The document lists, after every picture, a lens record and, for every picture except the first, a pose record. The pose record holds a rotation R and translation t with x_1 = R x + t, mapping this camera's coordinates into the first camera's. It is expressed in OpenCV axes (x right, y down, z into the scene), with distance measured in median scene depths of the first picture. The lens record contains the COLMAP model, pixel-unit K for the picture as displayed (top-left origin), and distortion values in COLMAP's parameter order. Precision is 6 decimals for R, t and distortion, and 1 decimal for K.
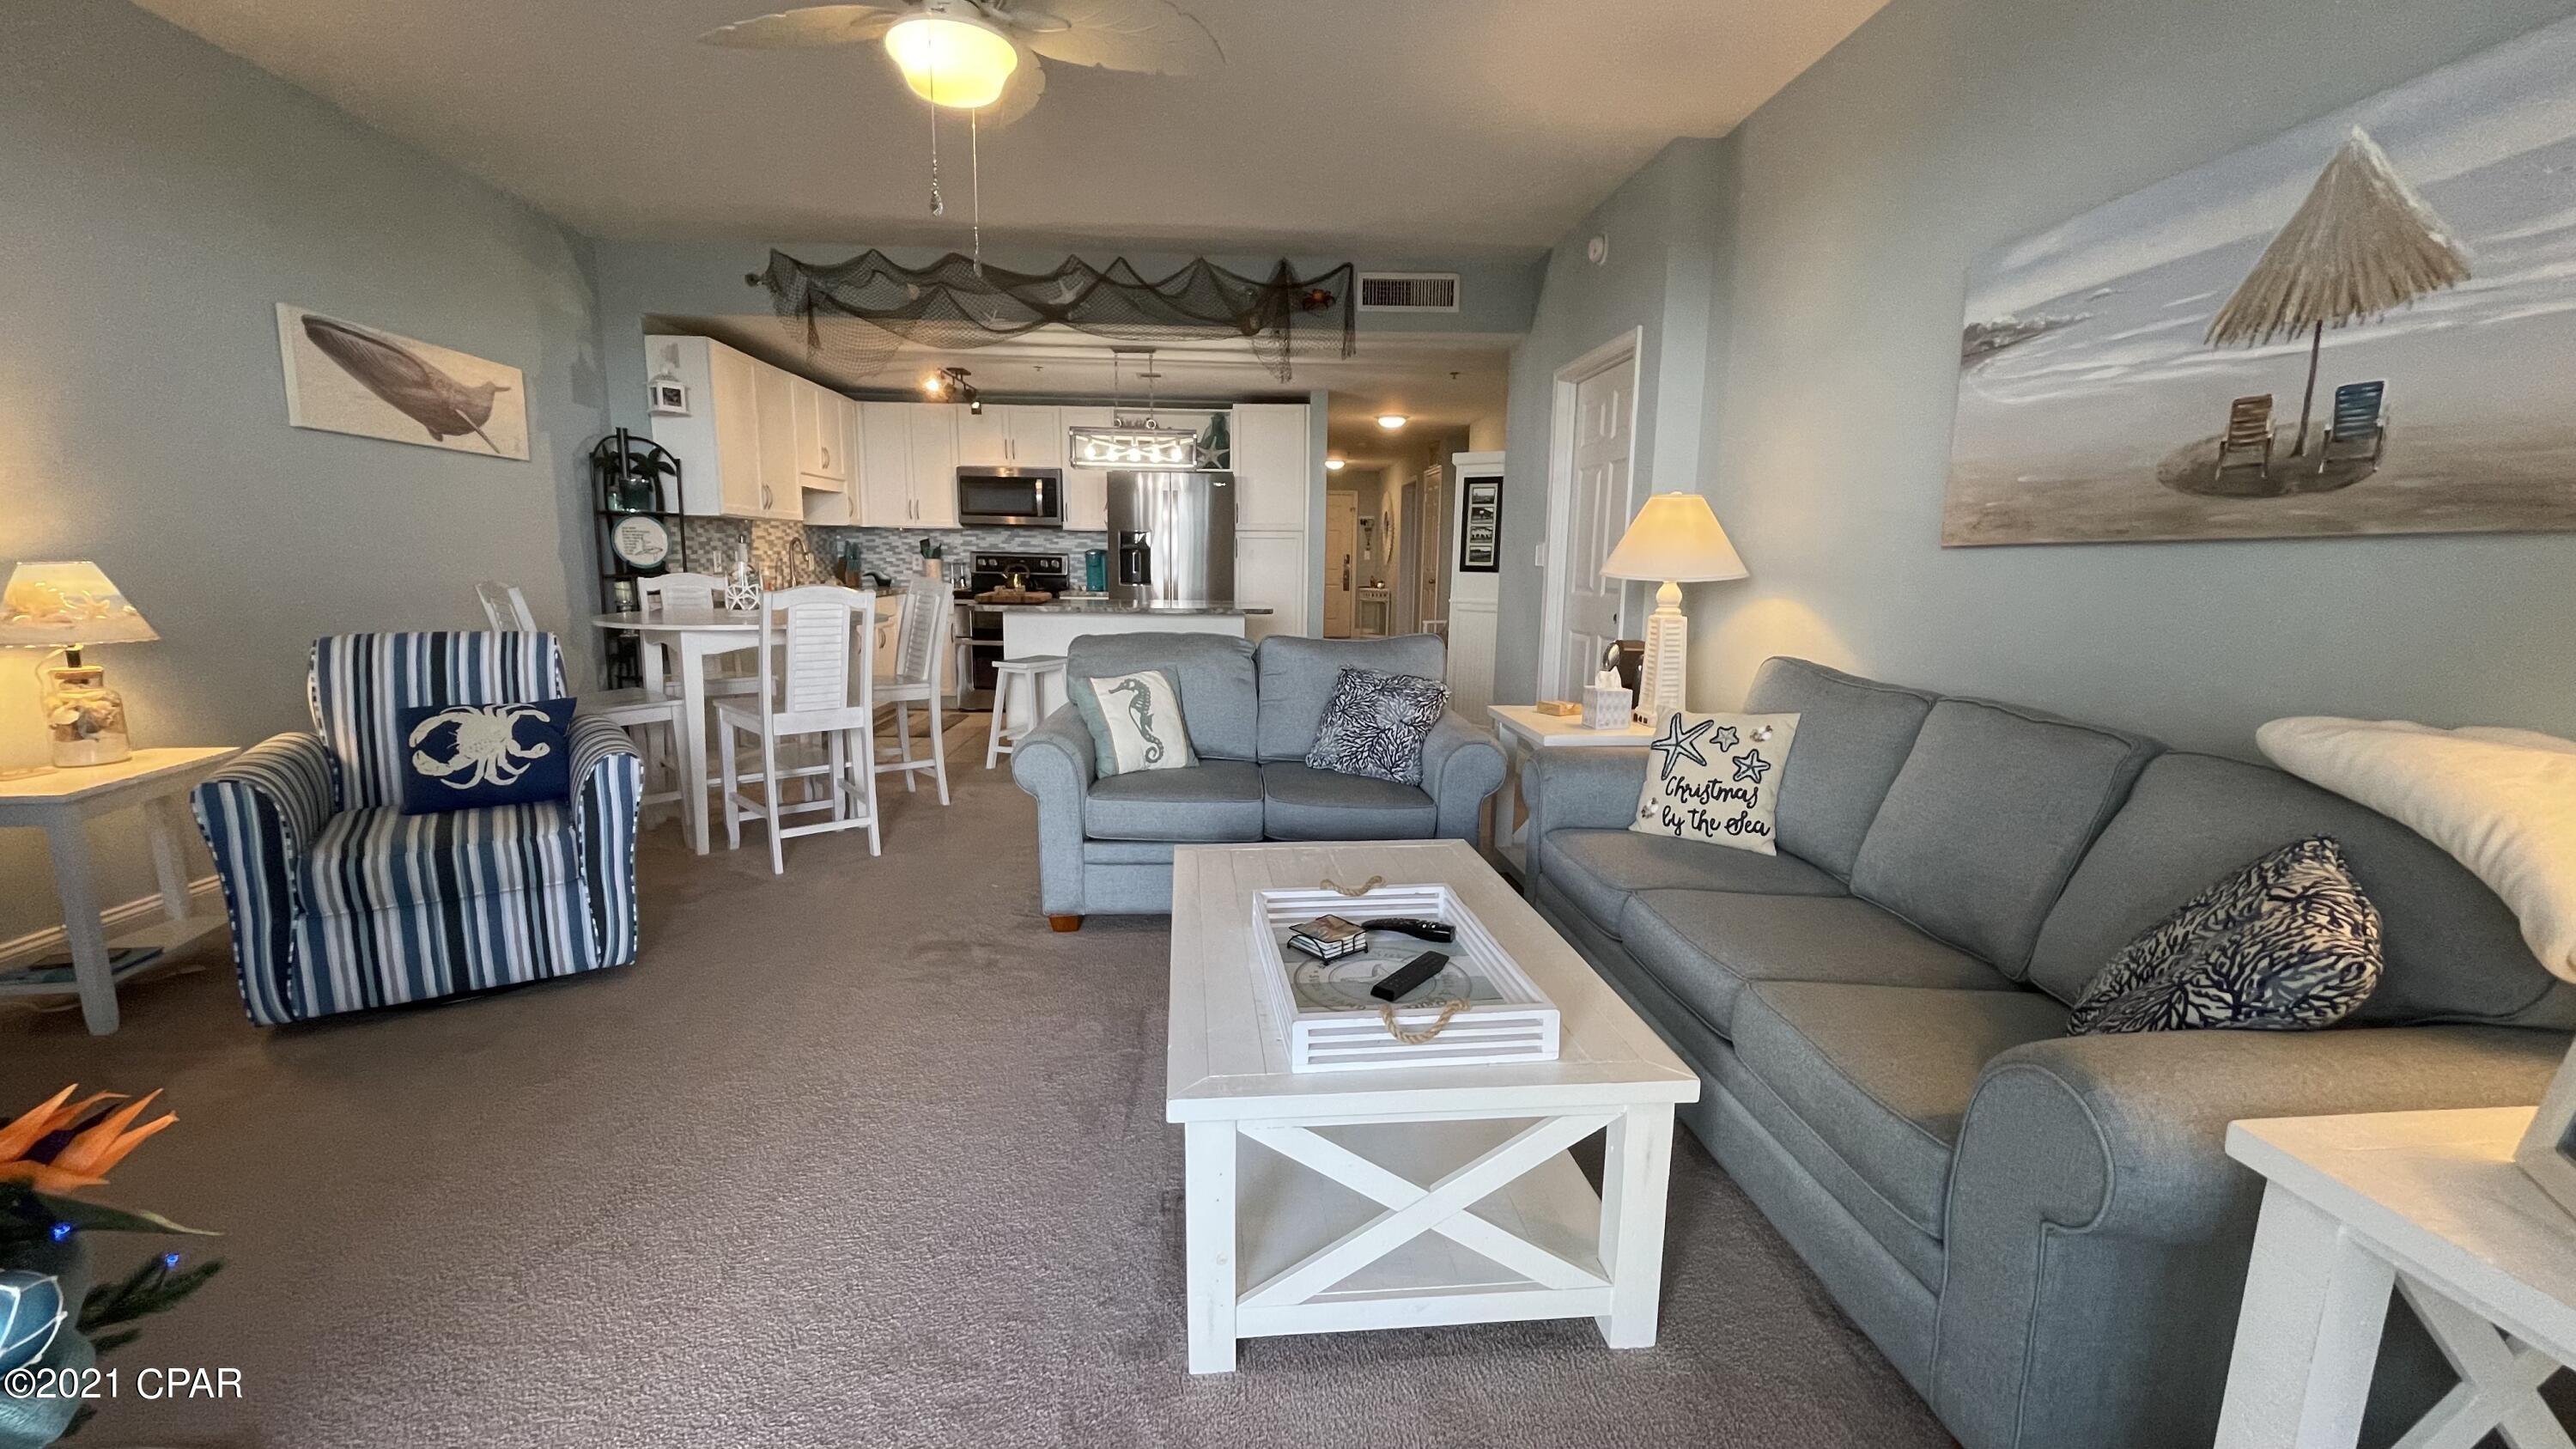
lens RADIAL K [[1043.5, 0, 1281.1], [0, 1043.5, 730.5], [0, 0, 1]] dist [-0.001935, 0.000259]
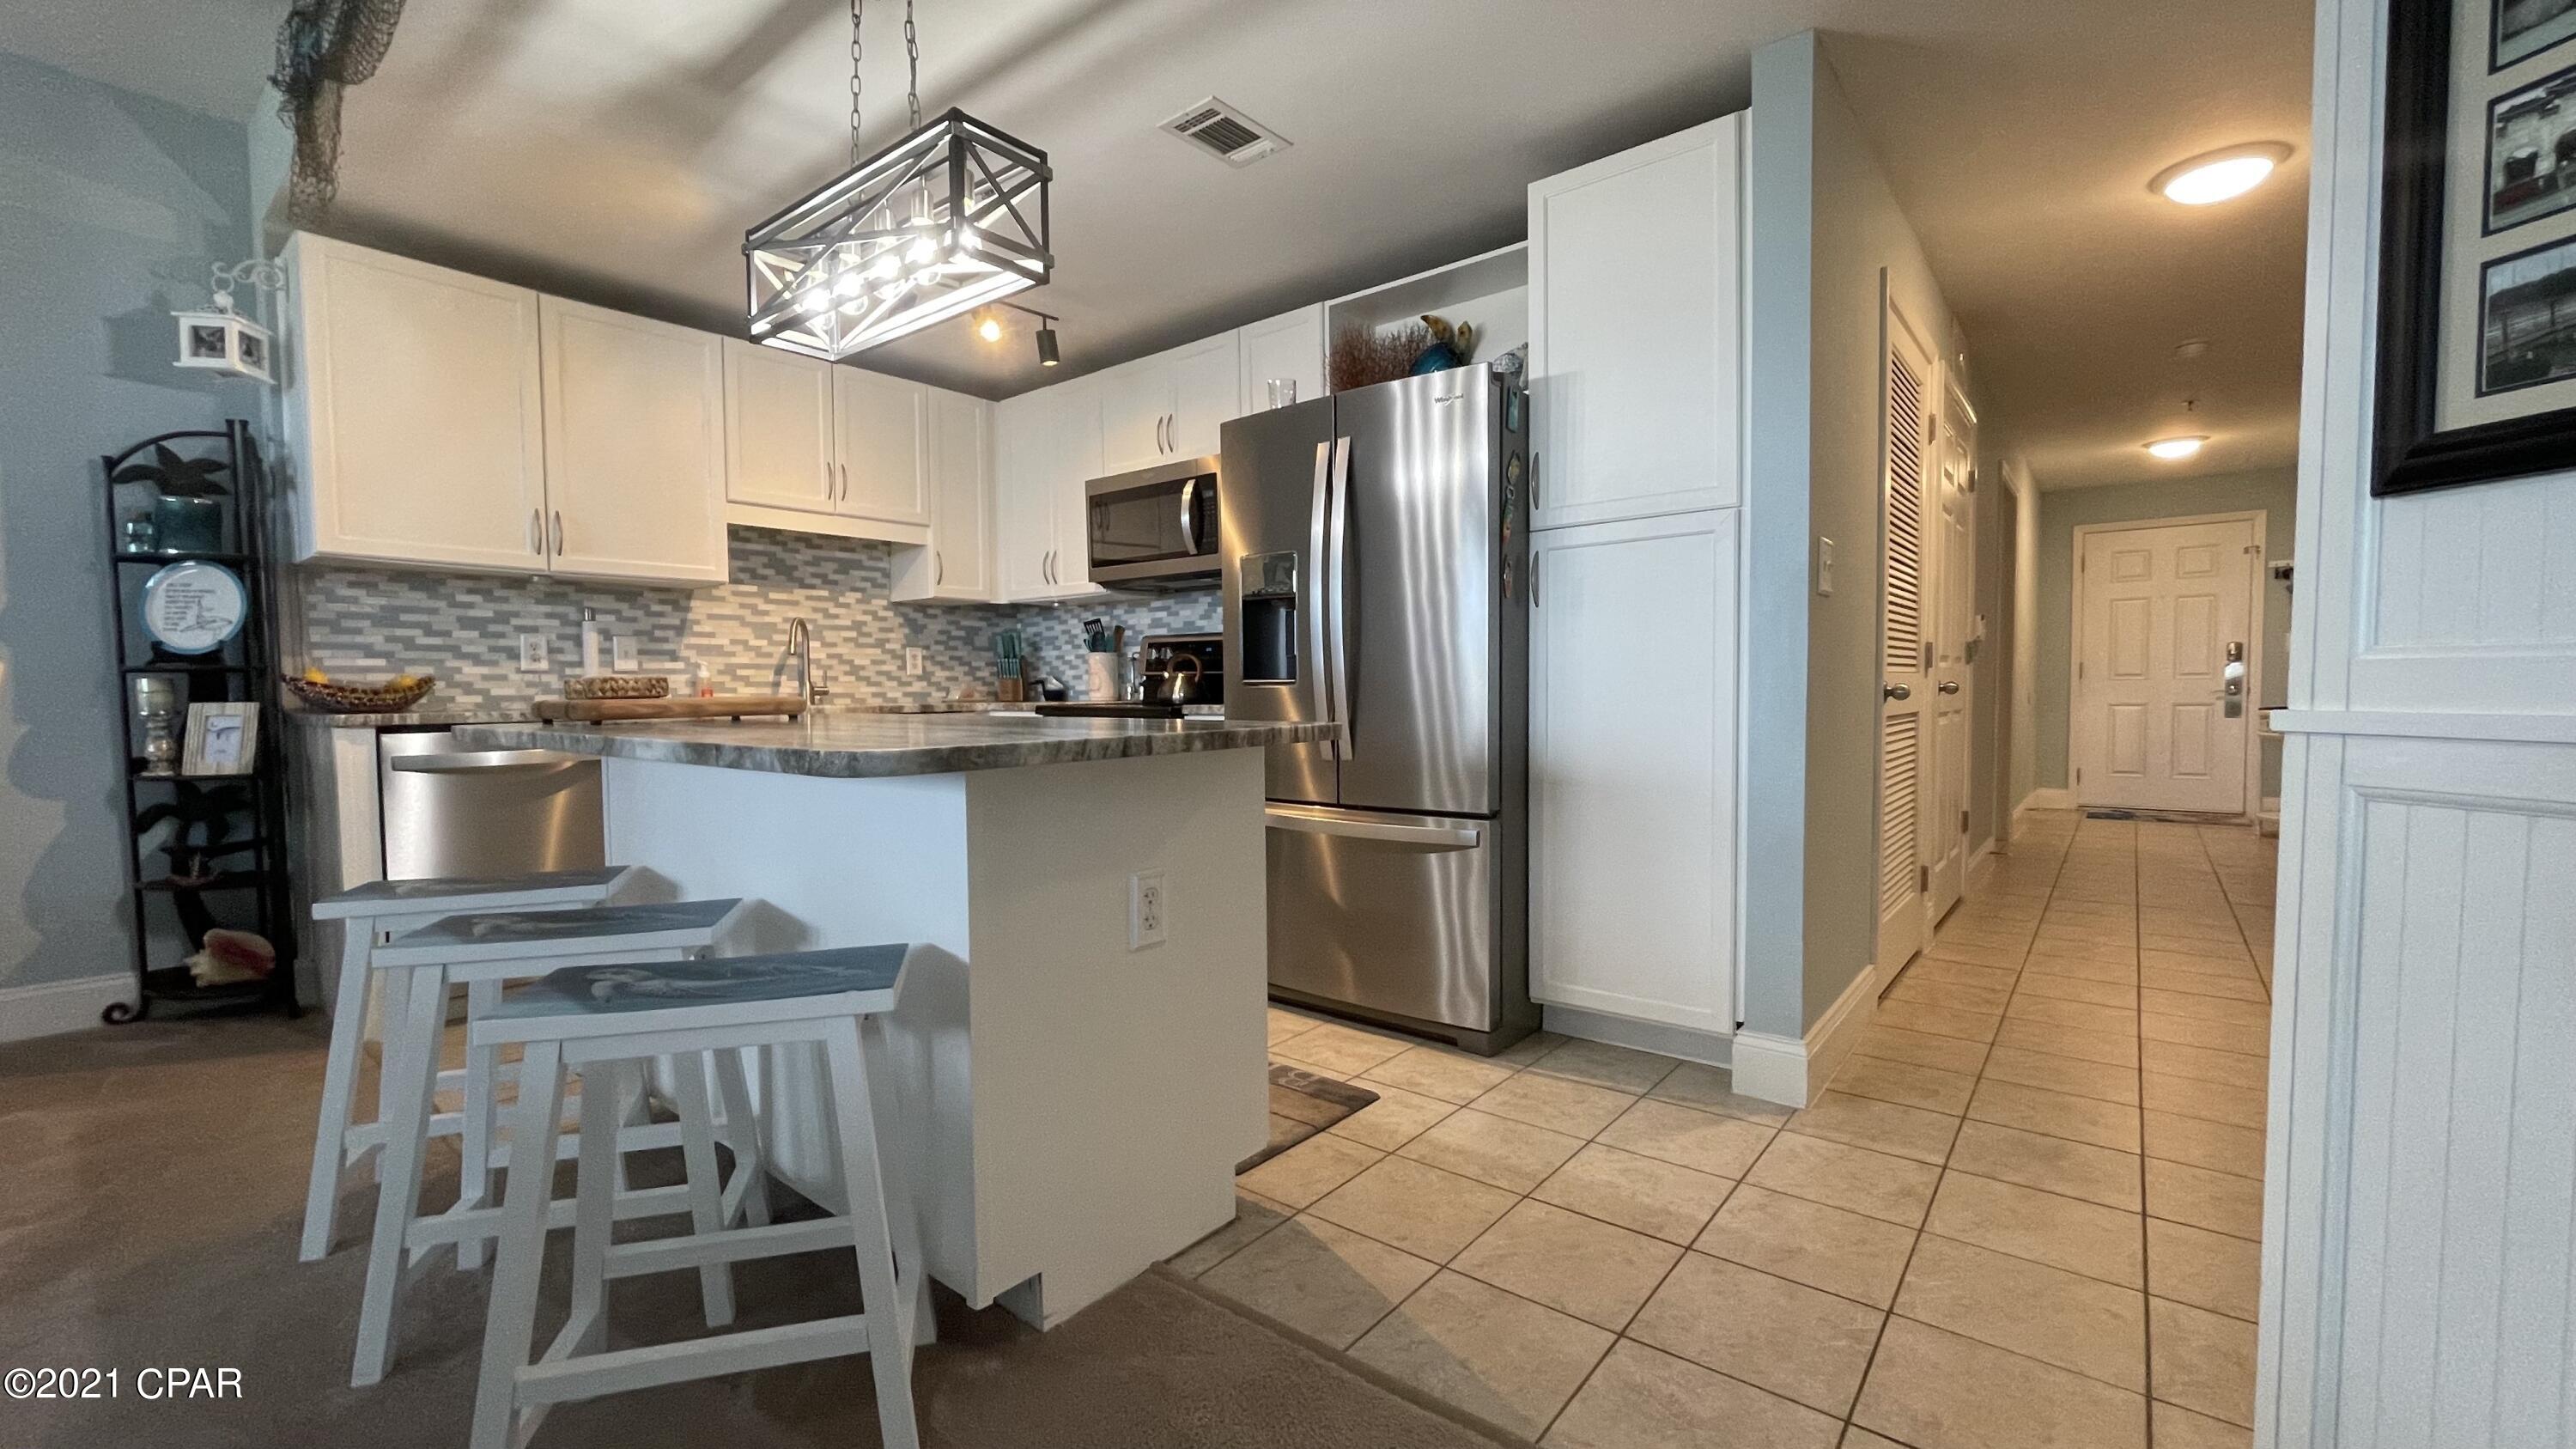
lens RADIAL K [[1036.0, 0, 1280.0], [0, 1036.0, 730.6], [0, 0, 1]] dist [-0.000061, 0.000123]
pose [[0.724475, 0.008091, -0.689254, 0.240128], [-0.096834, 0.991210, -0.090147, -0.147550], [0.682466, 0.132052, 0.718890, 1.220524]]
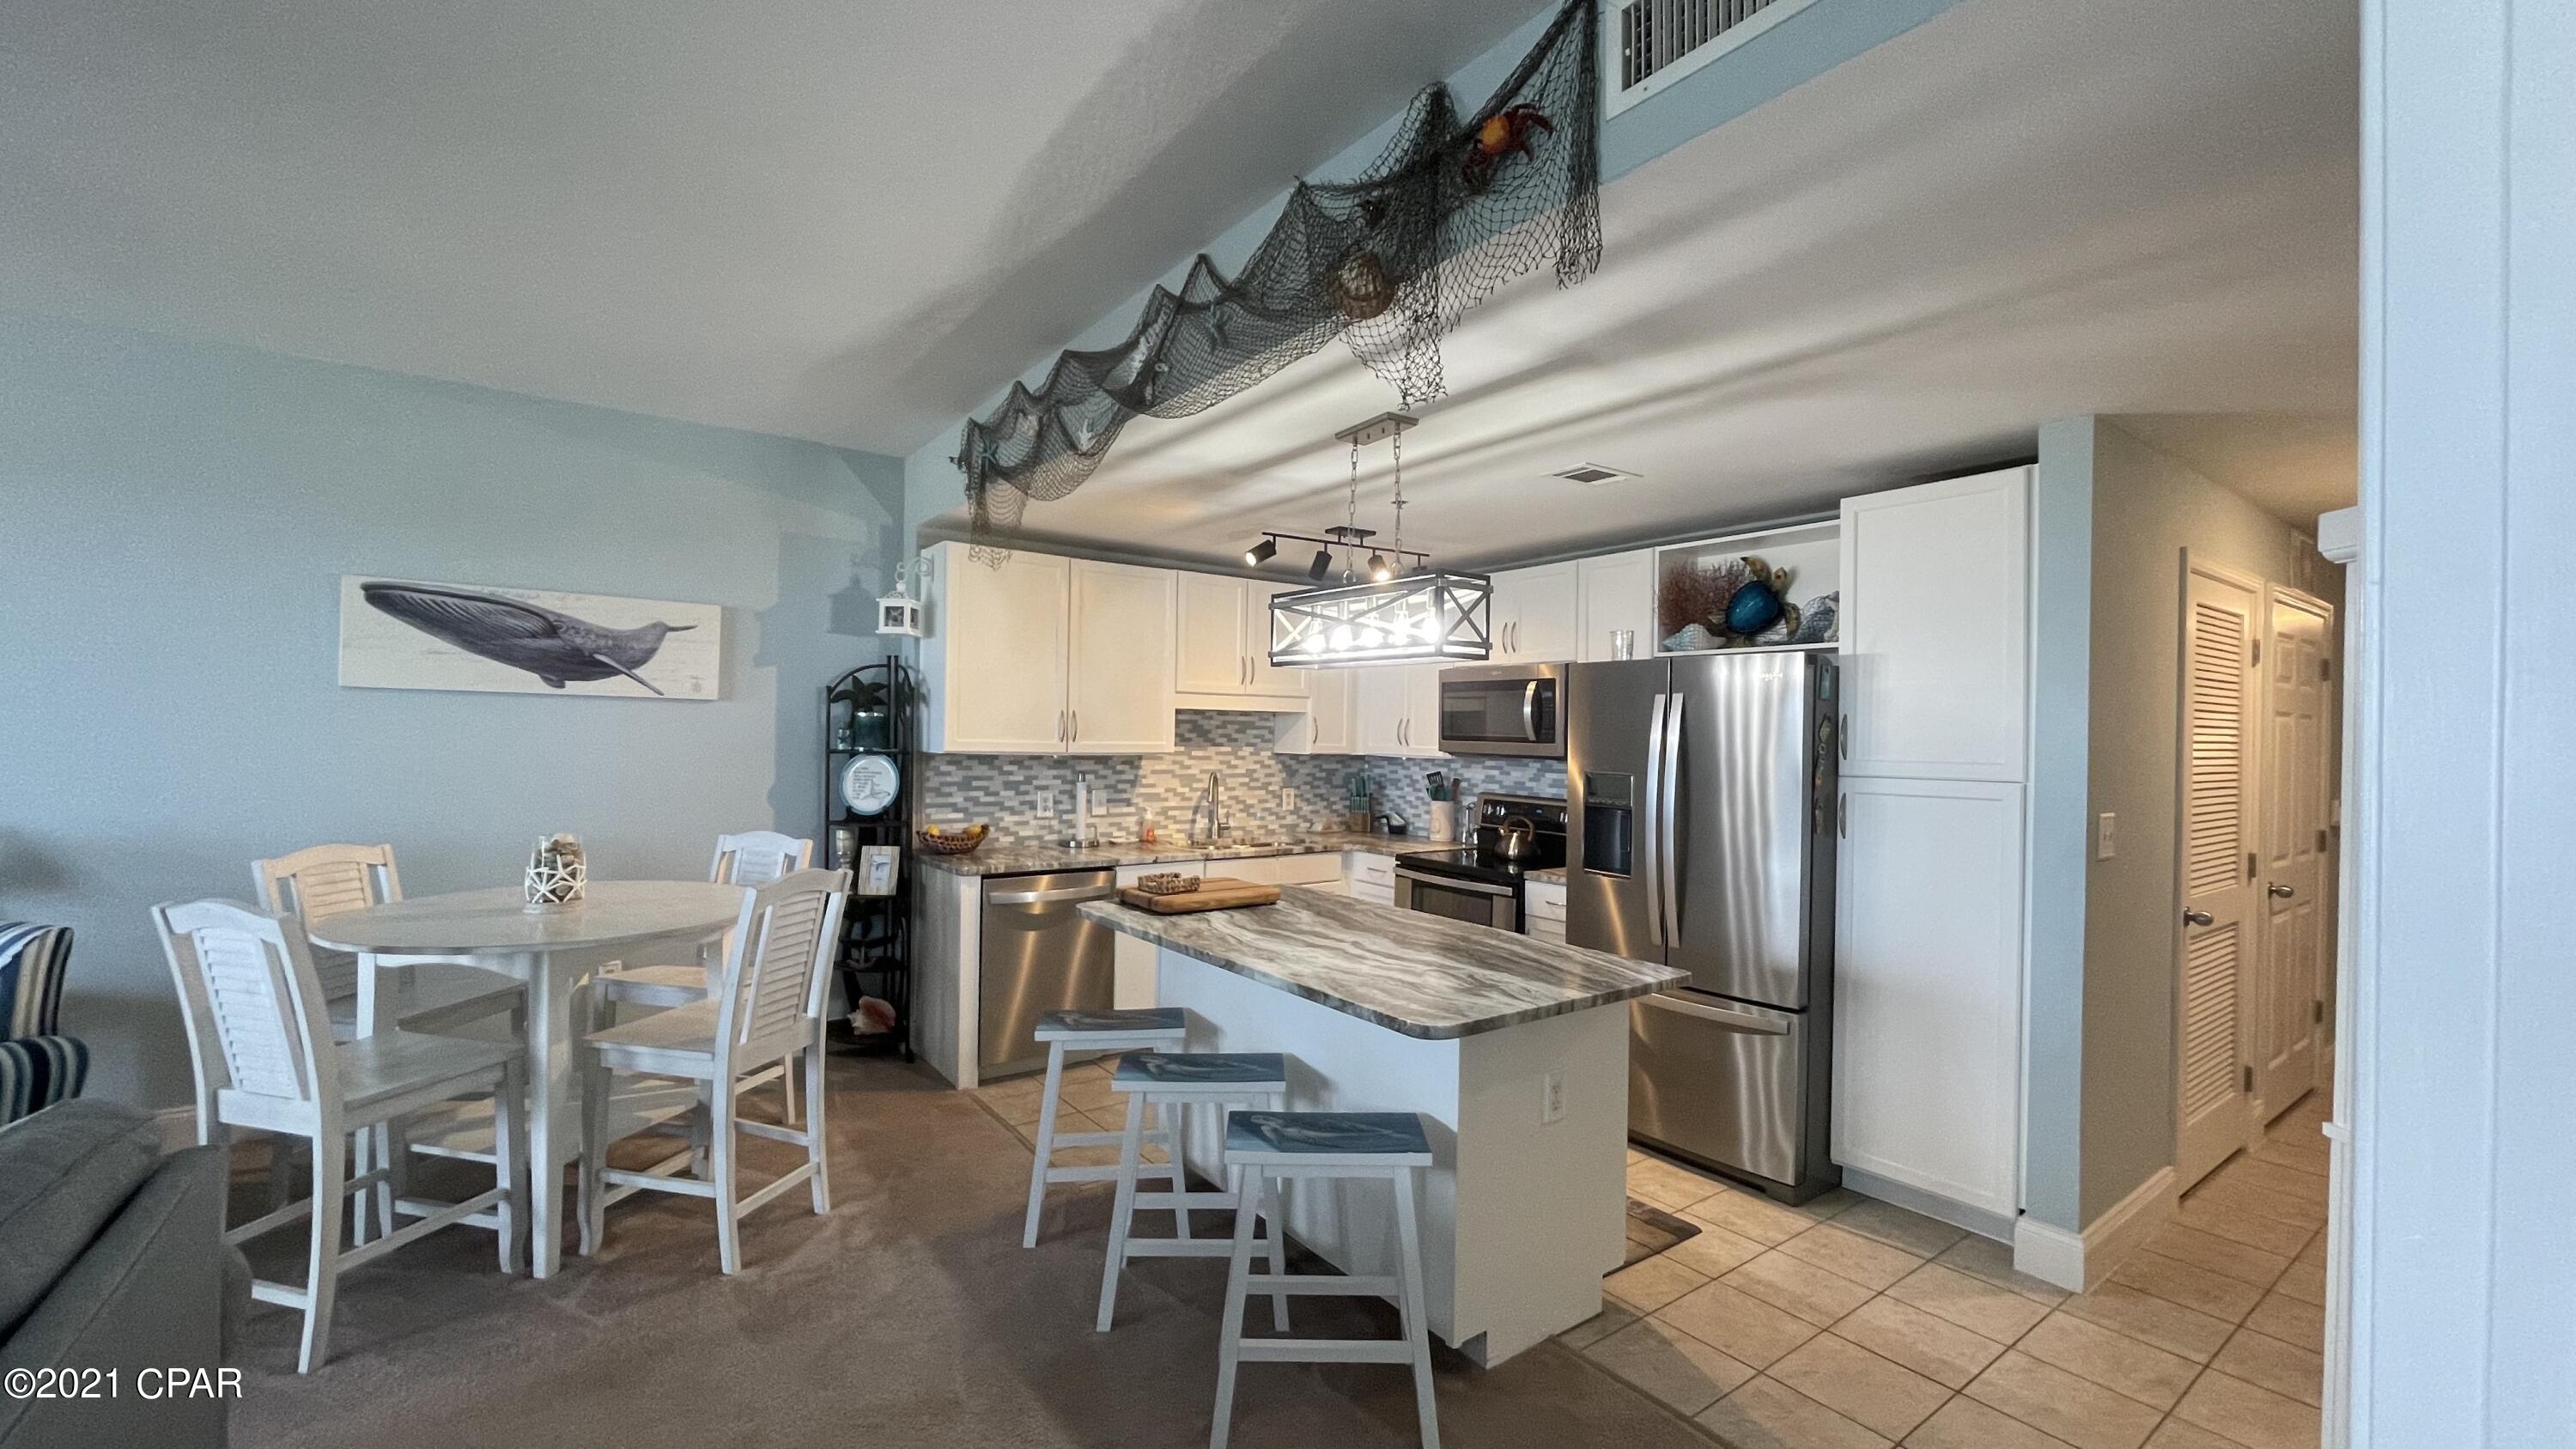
lens RADIAL K [[1043.5, 0, 1281.1], [0, 1043.5, 730.5], [0, 0, 1]] dist [-0.001935, 0.000259]
pose [[0.528487, -0.003997, -0.848932, 0.355432], [-0.151841, 0.983419, -0.099156, -0.231233], [0.835252, 0.181305, 0.519118, 1.005728]]
